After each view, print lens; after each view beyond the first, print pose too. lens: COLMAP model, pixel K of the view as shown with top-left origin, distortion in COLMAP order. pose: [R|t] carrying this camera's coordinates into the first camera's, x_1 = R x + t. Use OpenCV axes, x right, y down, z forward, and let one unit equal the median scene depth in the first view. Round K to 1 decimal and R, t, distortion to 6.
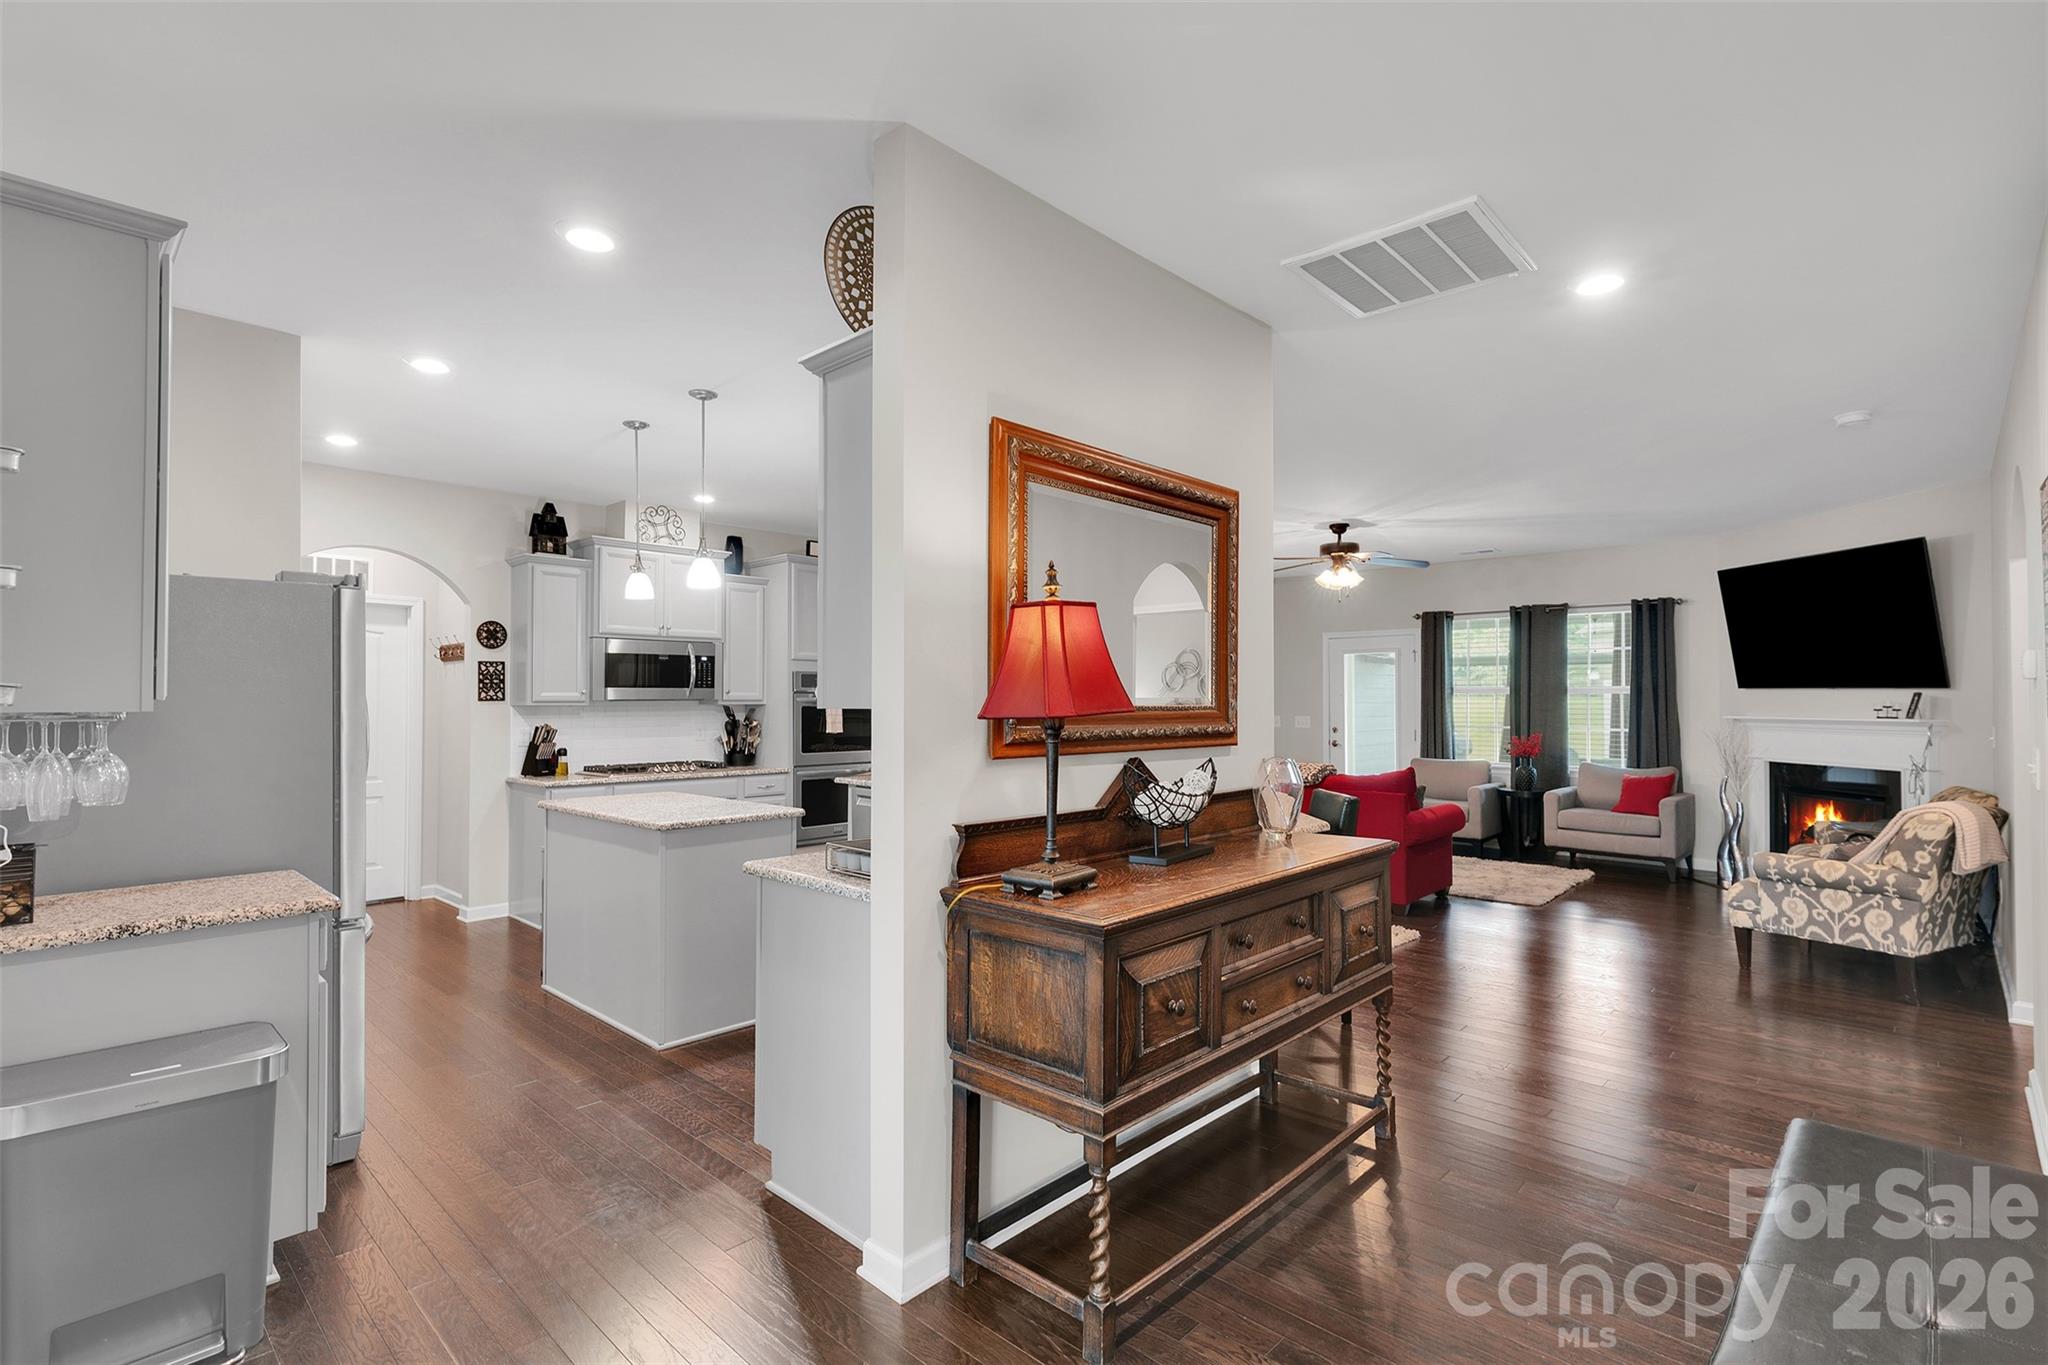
lens RADIAL K [[951.1, 0, 1012.8], [0, 951.1, 692.5], [0, 0, 1]] dist [0.001743, 0.001151]
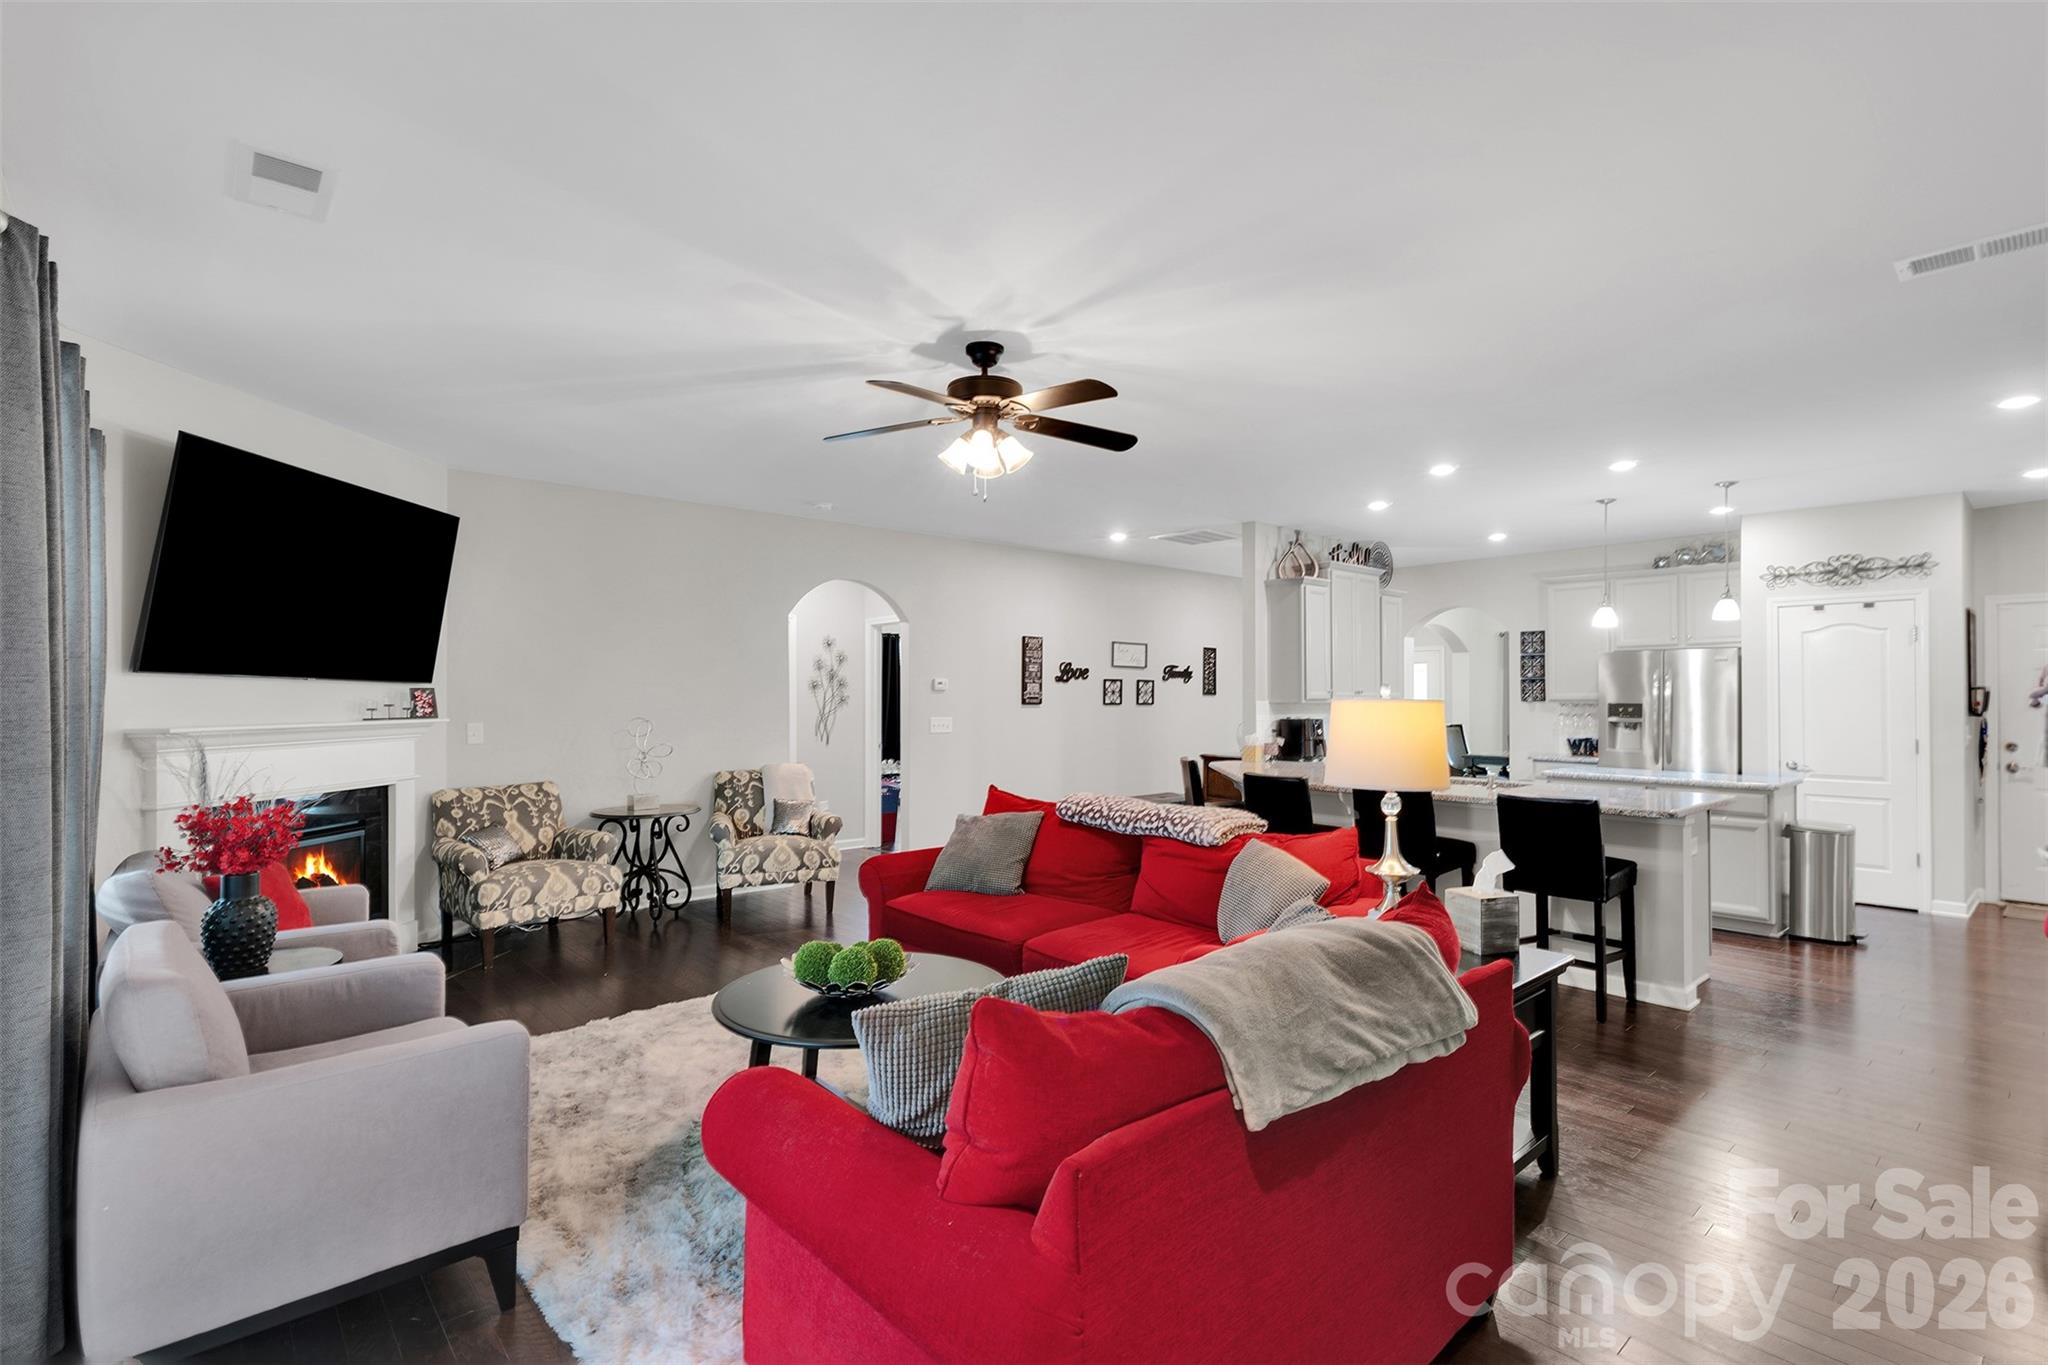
lens RADIAL K [[951.1, 0, 1012.8], [0, 951.1, 685.6], [0, 0, 1]] dist [0.001743, 0.001151]
pose [[-0.996077, -0.001591, 0.088479, 0.303689], [-0.003375, 0.999794, -0.020016, 0.012040], [-0.088429, -0.020236, -0.995877, 1.585762]]
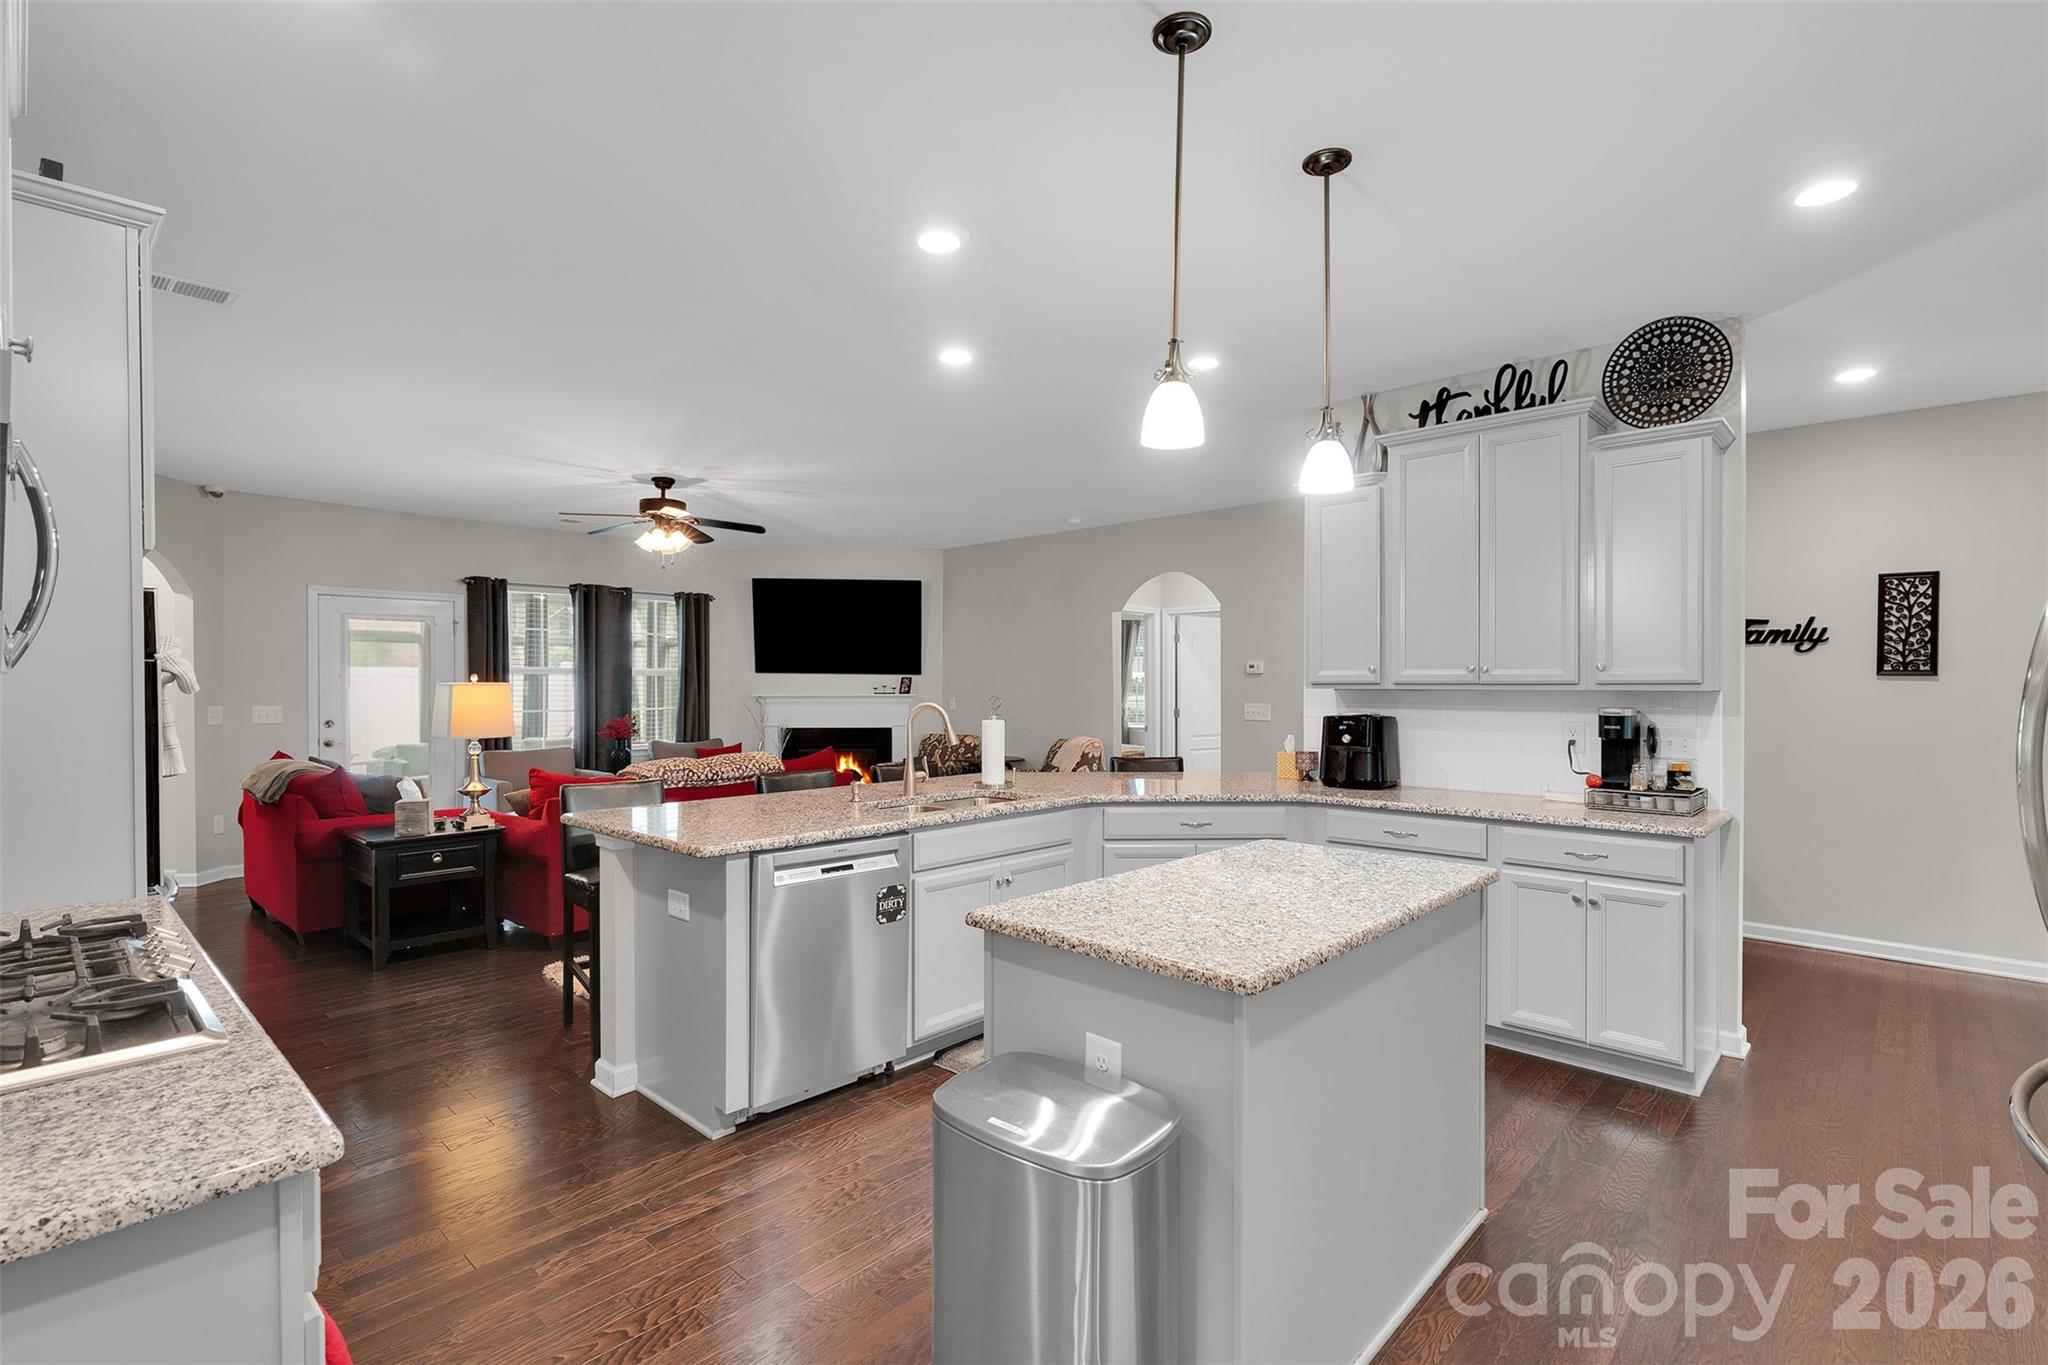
lens RADIAL K [[951.1, 0, 1024.5], [0, 951.1, 679.4], [0, 0, 1]] dist [0.001743, 0.001151]
pose [[-0.006217, 0.002109, 0.999978, -0.556090], [-0.007687, 0.999968, -0.002157, 0.005099], [-0.999951, -0.007701, -0.006201, 0.714630]]
